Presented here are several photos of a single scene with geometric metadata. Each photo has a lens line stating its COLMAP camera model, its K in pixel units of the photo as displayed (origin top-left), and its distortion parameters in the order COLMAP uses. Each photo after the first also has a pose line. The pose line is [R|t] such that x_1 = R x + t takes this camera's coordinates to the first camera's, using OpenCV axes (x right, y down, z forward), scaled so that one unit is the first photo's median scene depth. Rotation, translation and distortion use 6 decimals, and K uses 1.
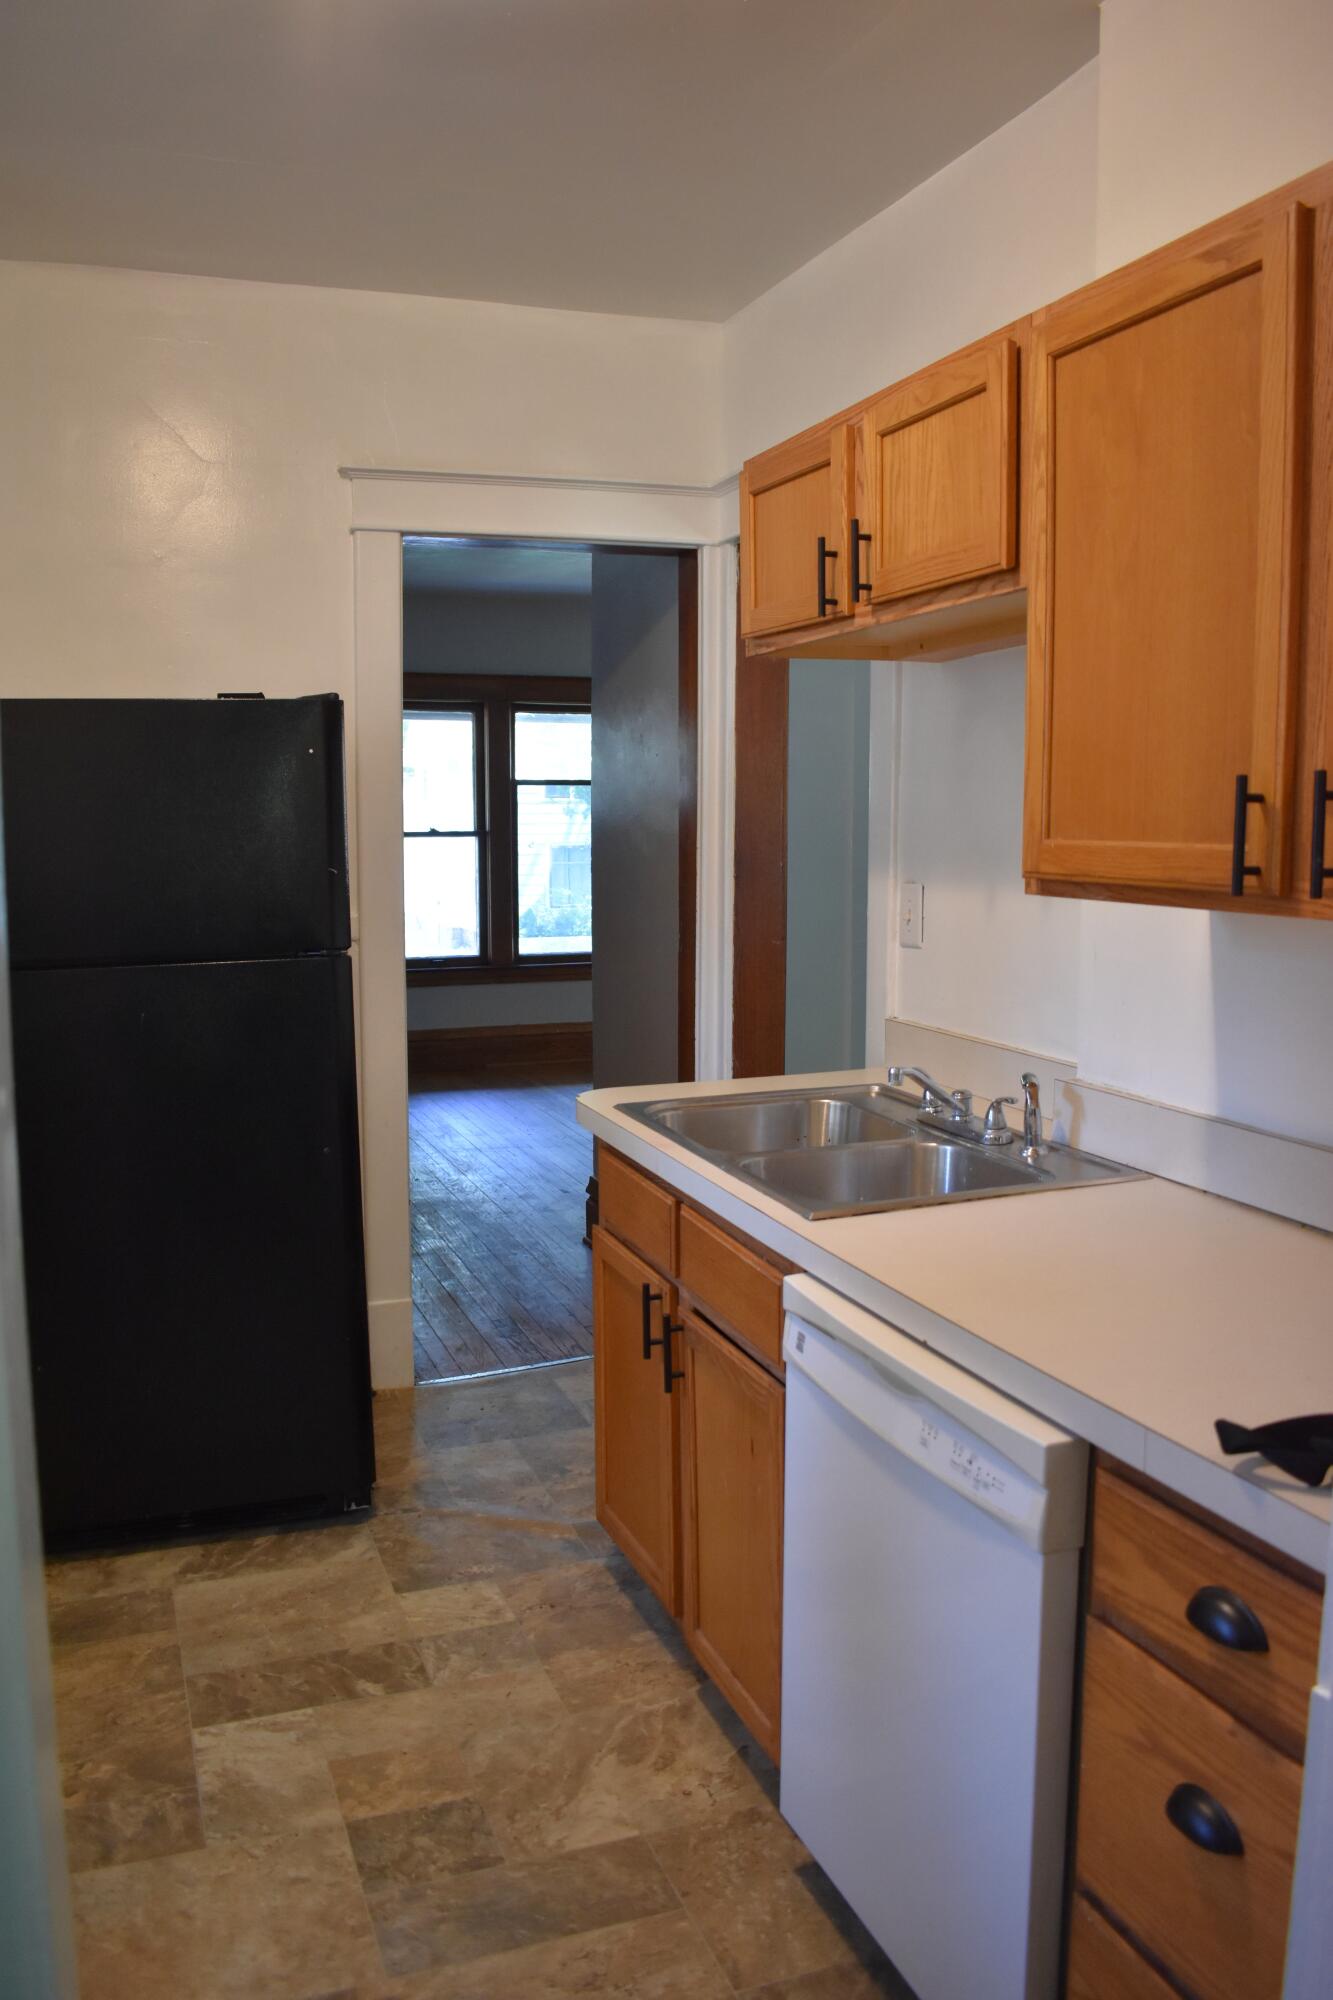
lens RADIAL K [[1563.5, 0, 666.5], [0, 1563.5, 1000.0], [0, 0, 1]] dist [-0.102508, 0.021467]
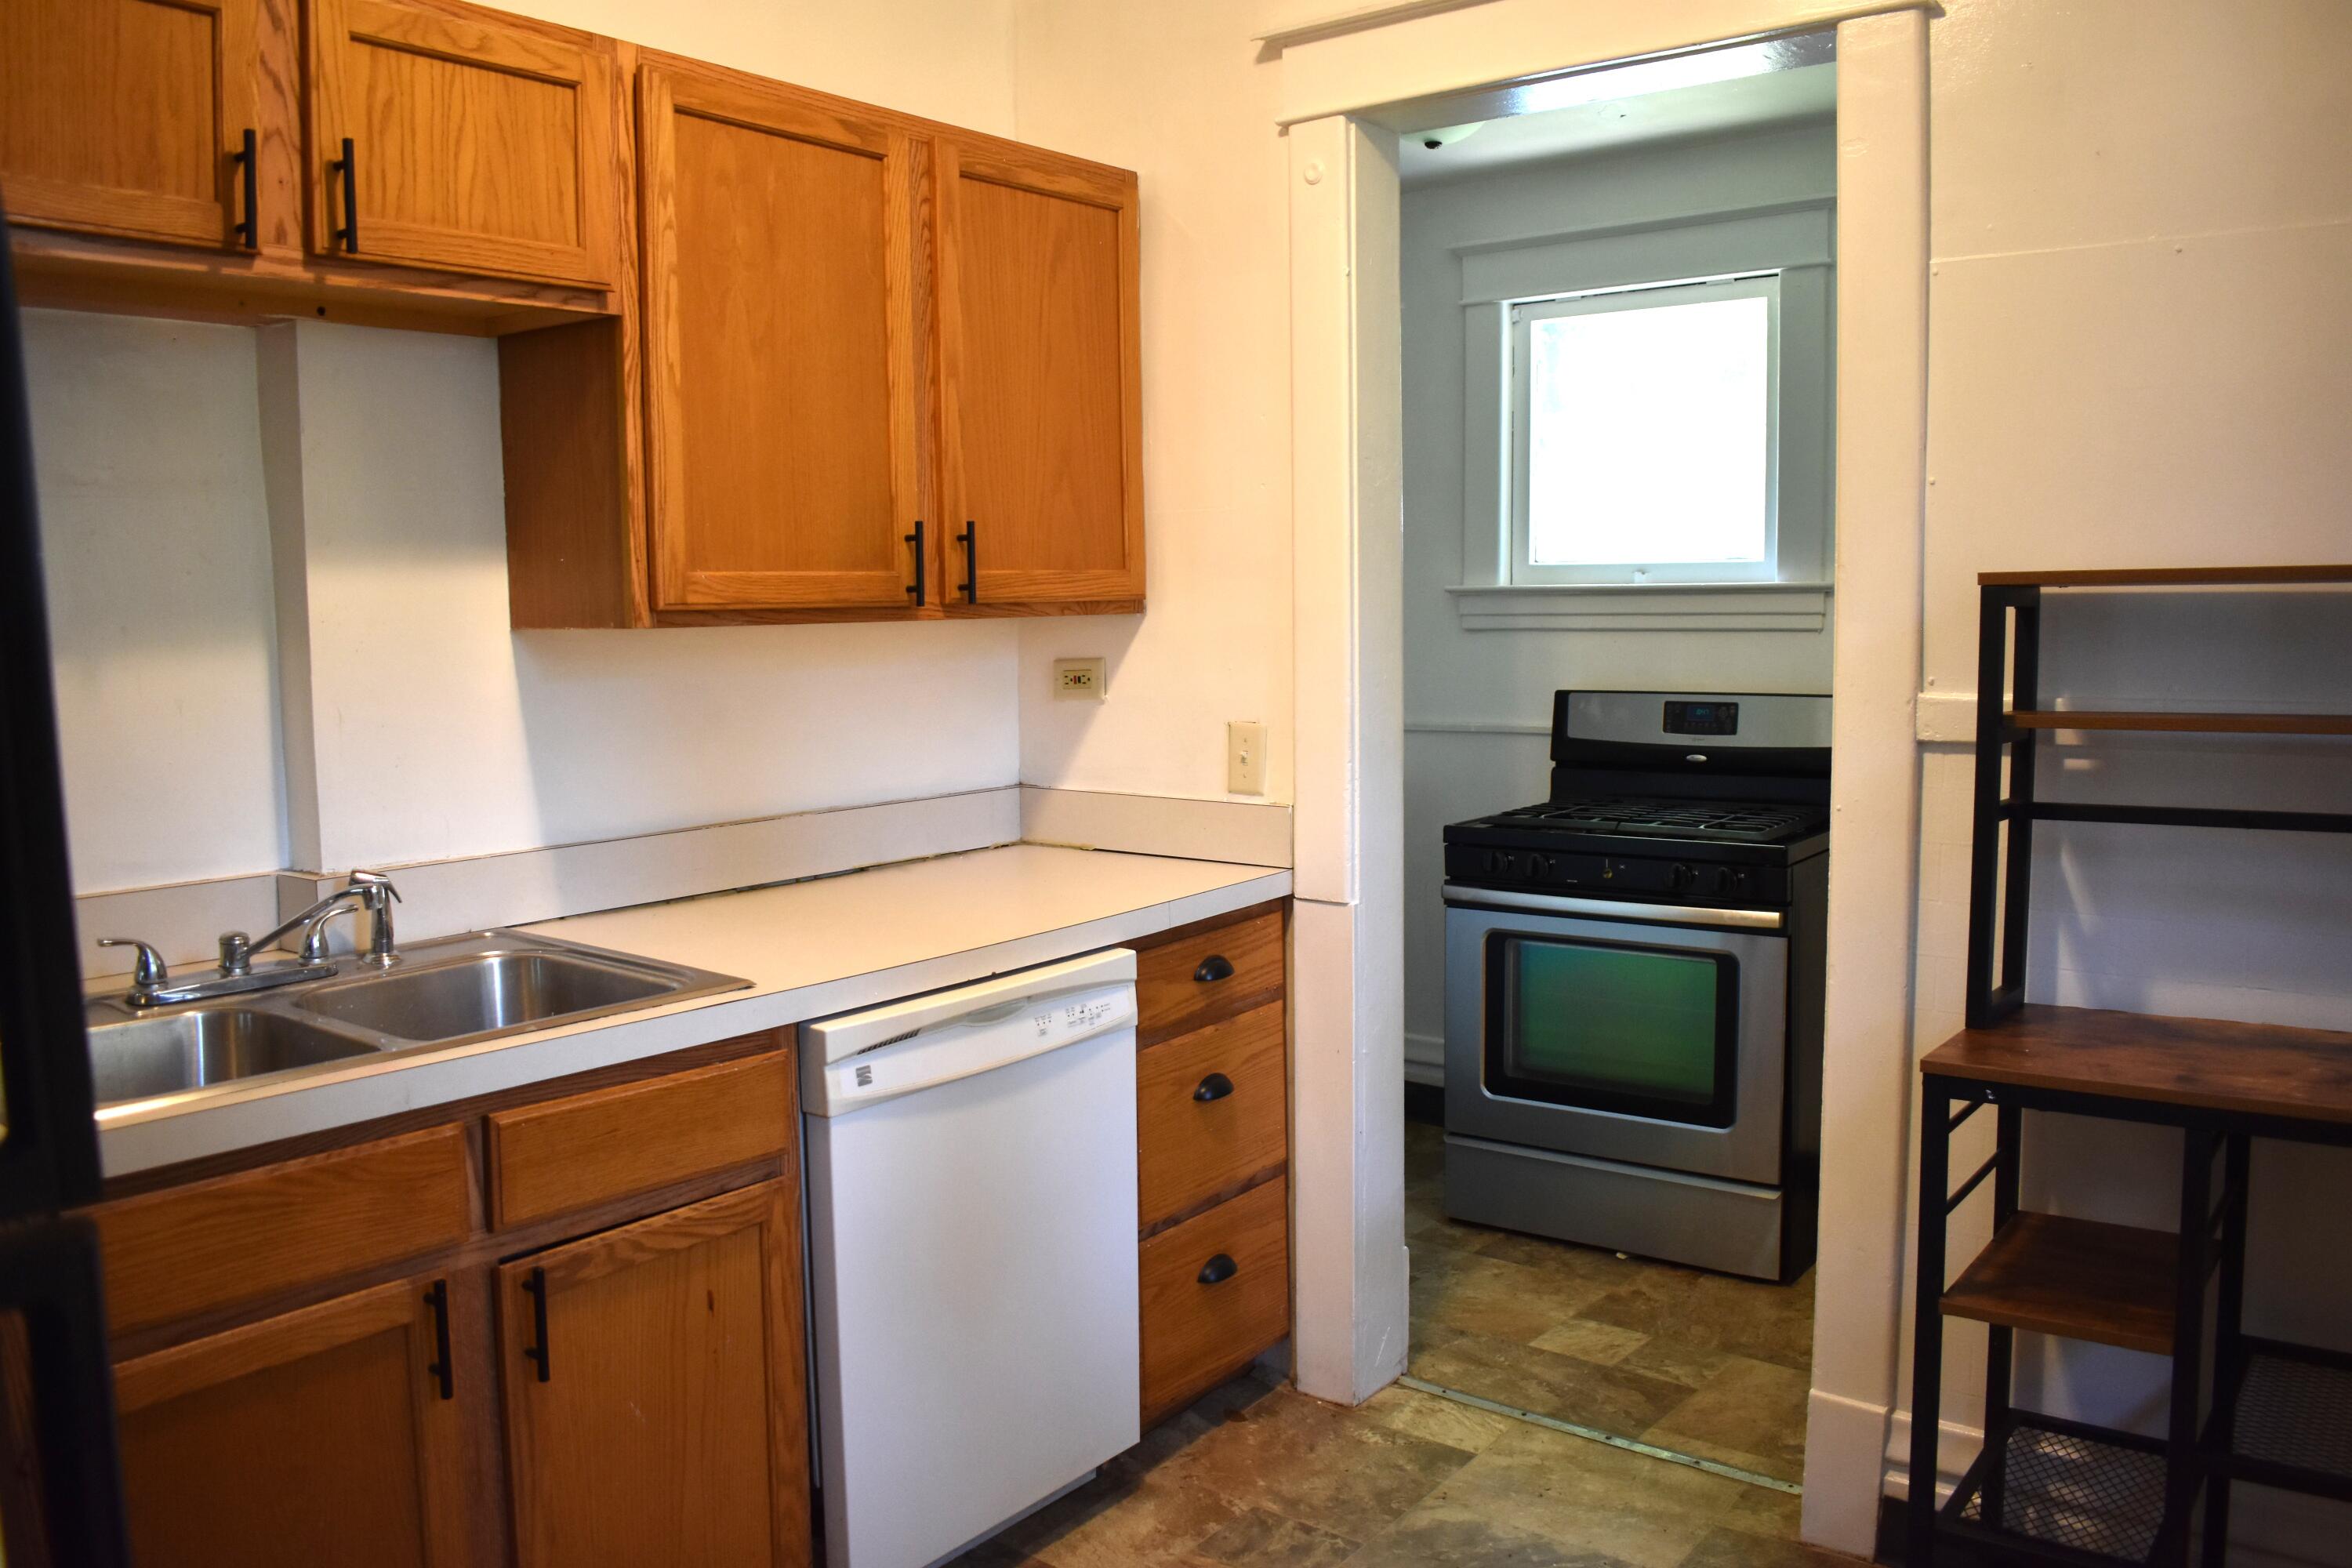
lens RADIAL K [[1838.6, 0, 1176.0], [0, 1838.6, 784.0], [0, 0, 1]] dist [-0.102508, 0.021467]
pose [[-0.524425, -0.081543, 0.847543, -1.084483], [0.112159, 0.980114, 0.163697, -0.142330], [-0.844037, 0.180906, -0.504851, 1.525023]]
